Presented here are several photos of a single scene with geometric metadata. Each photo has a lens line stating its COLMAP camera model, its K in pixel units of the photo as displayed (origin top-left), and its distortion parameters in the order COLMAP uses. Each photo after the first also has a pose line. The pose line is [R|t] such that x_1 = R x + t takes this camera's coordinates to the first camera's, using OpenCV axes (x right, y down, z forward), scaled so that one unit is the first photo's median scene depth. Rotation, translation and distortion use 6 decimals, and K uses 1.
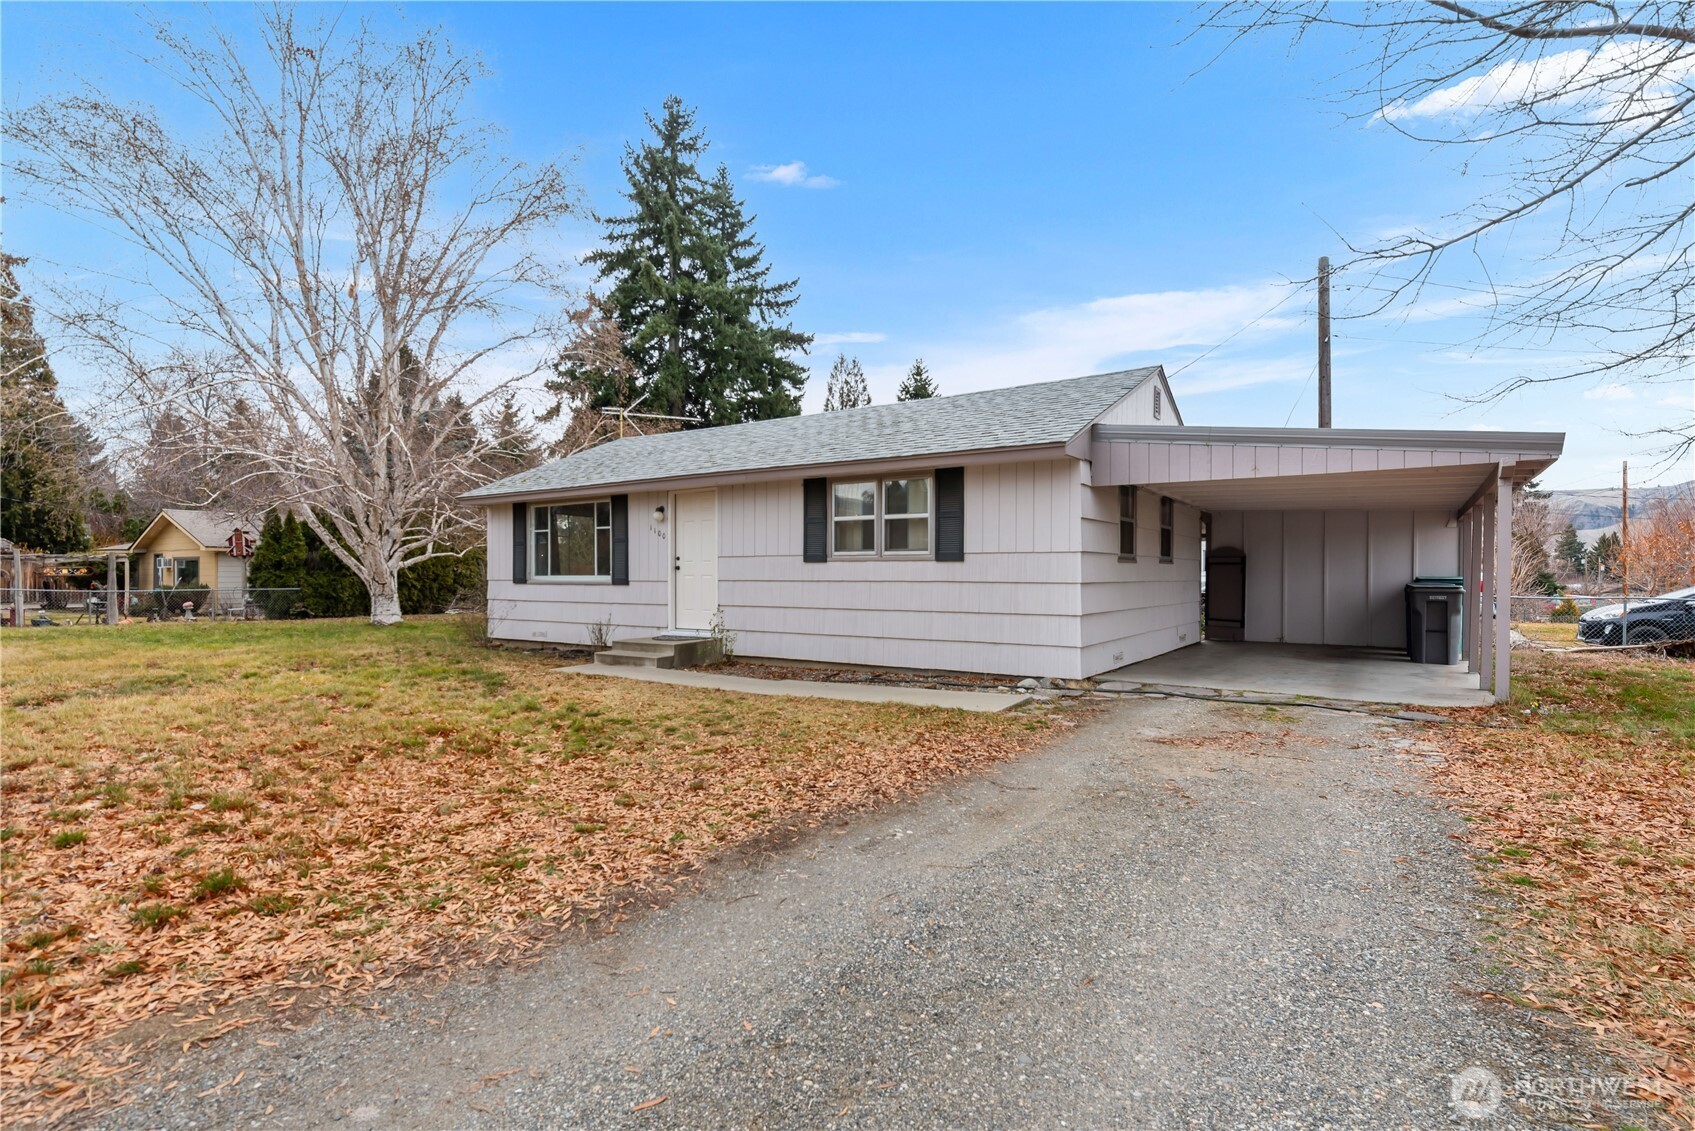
lens RADIAL K [[821.2, 0, 847.5], [0, 821.2, 565.5], [0, 0, 1]] dist [-0.000670, -0.000251]
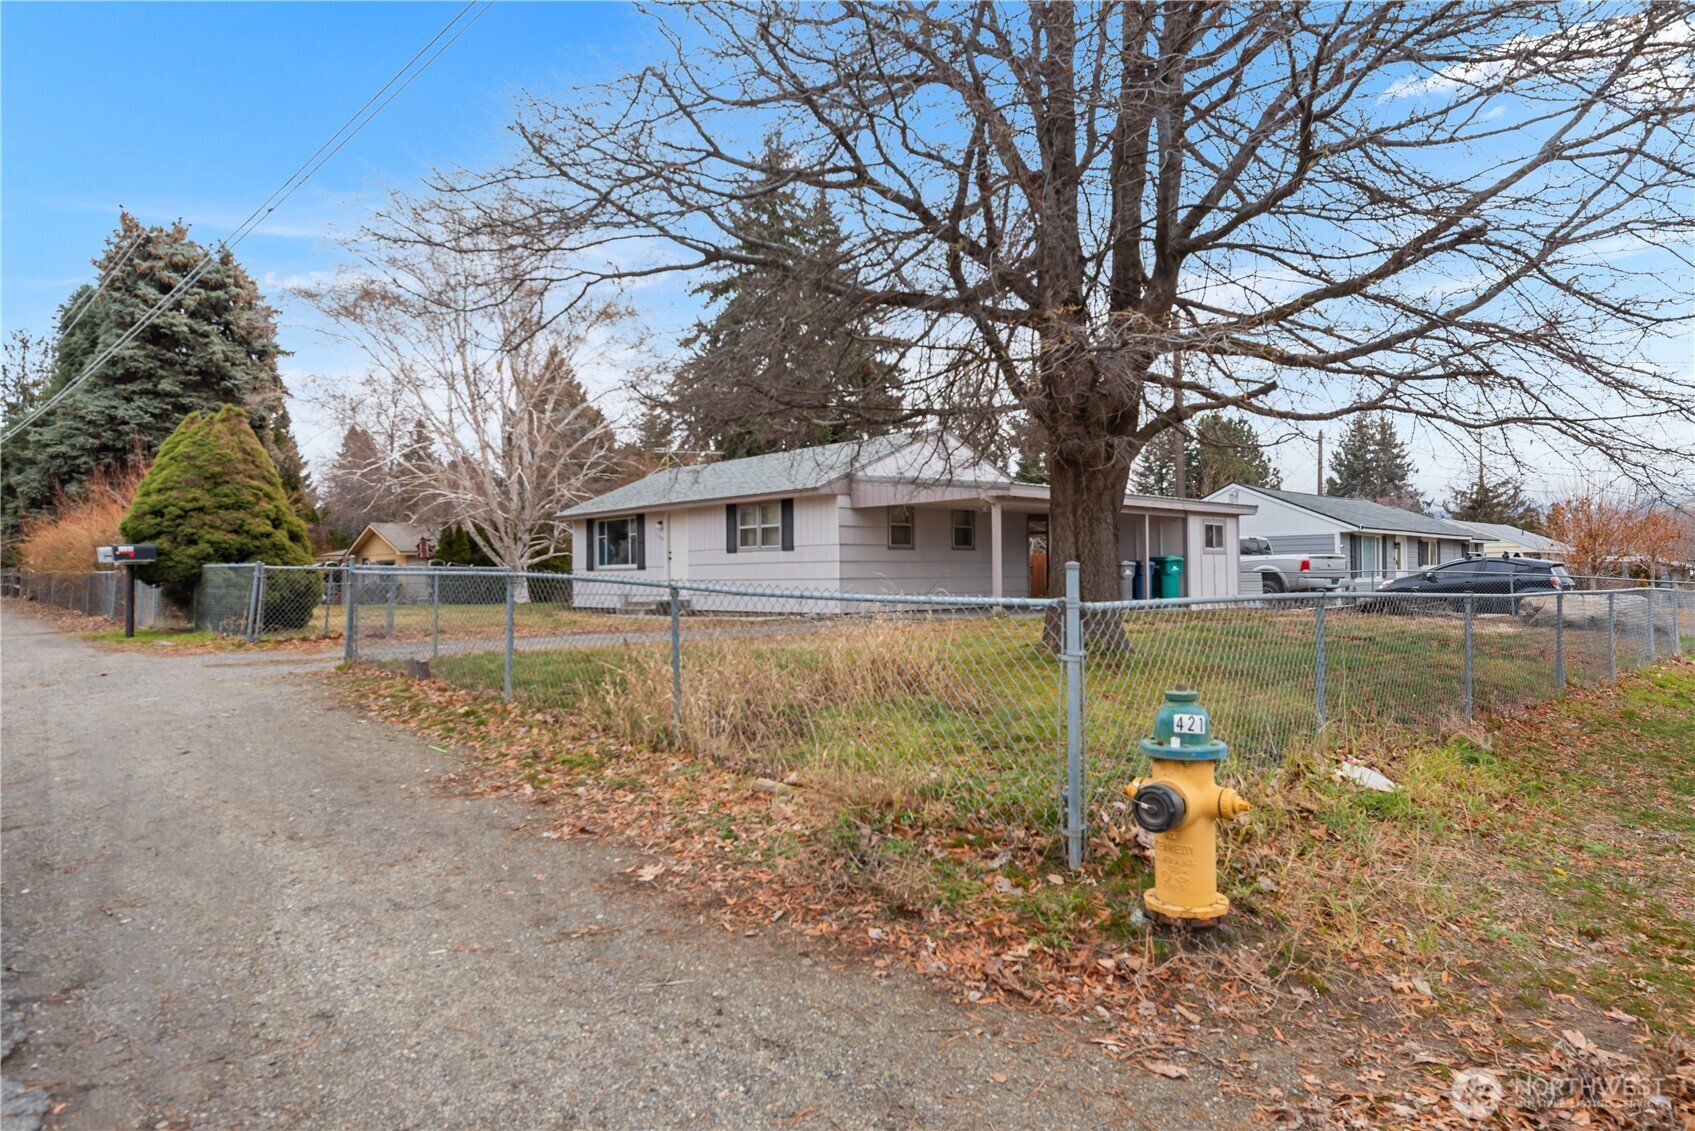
lens RADIAL K [[964.2, 0, 876.4], [0, 964.2, 559.2], [0, 0, 1]] dist [0.000724, 0.000254]
pose [[0.981582, -0.014805, -0.190469, 0.491887], [0.013642, 0.999879, -0.007414, 0.021381], [0.190556, 0.004679, 0.981665, -0.703791]]
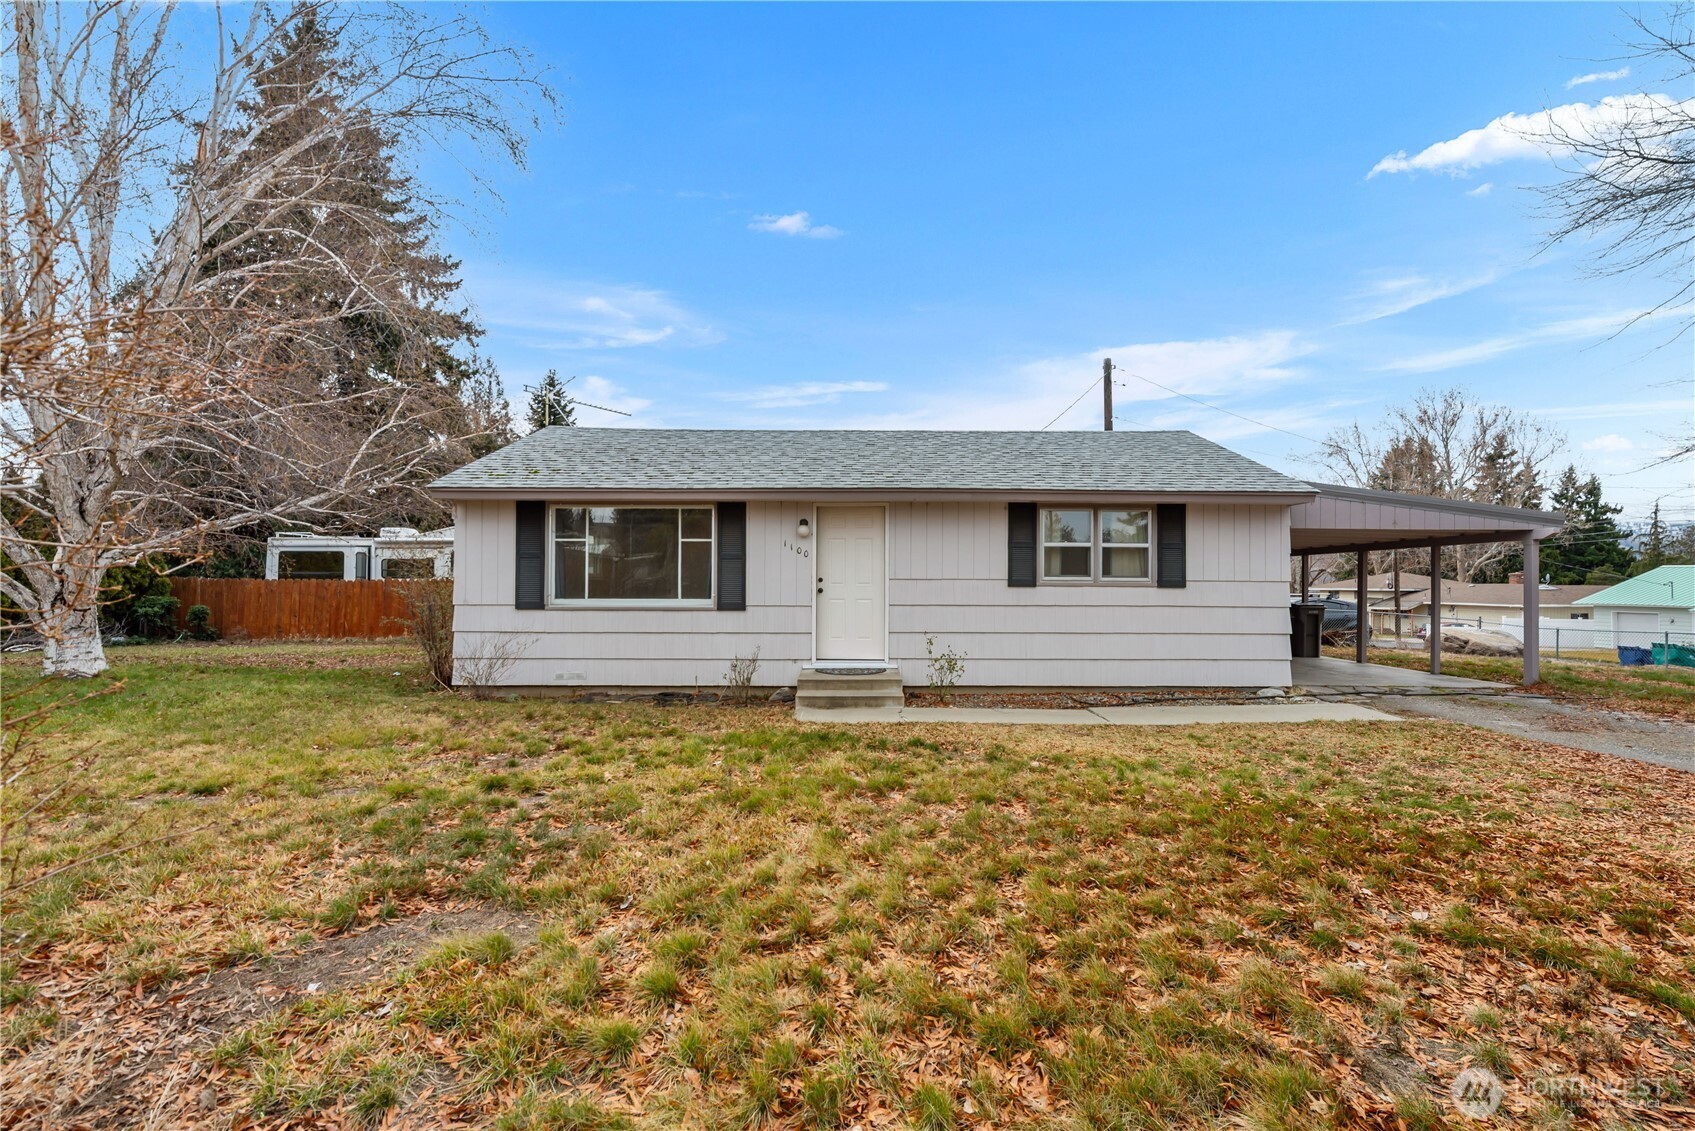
lens RADIAL K [[744.0, 0, 864.9], [0, 744.0, 557.1], [0, 0, 1]] dist [0.001135, -0.000408]
pose [[0.823464, 0.026241, 0.566761, -0.546953], [-0.010161, 0.999452, -0.031512, -0.007366], [-0.567277, 0.020190, 0.823279, 0.279367]]
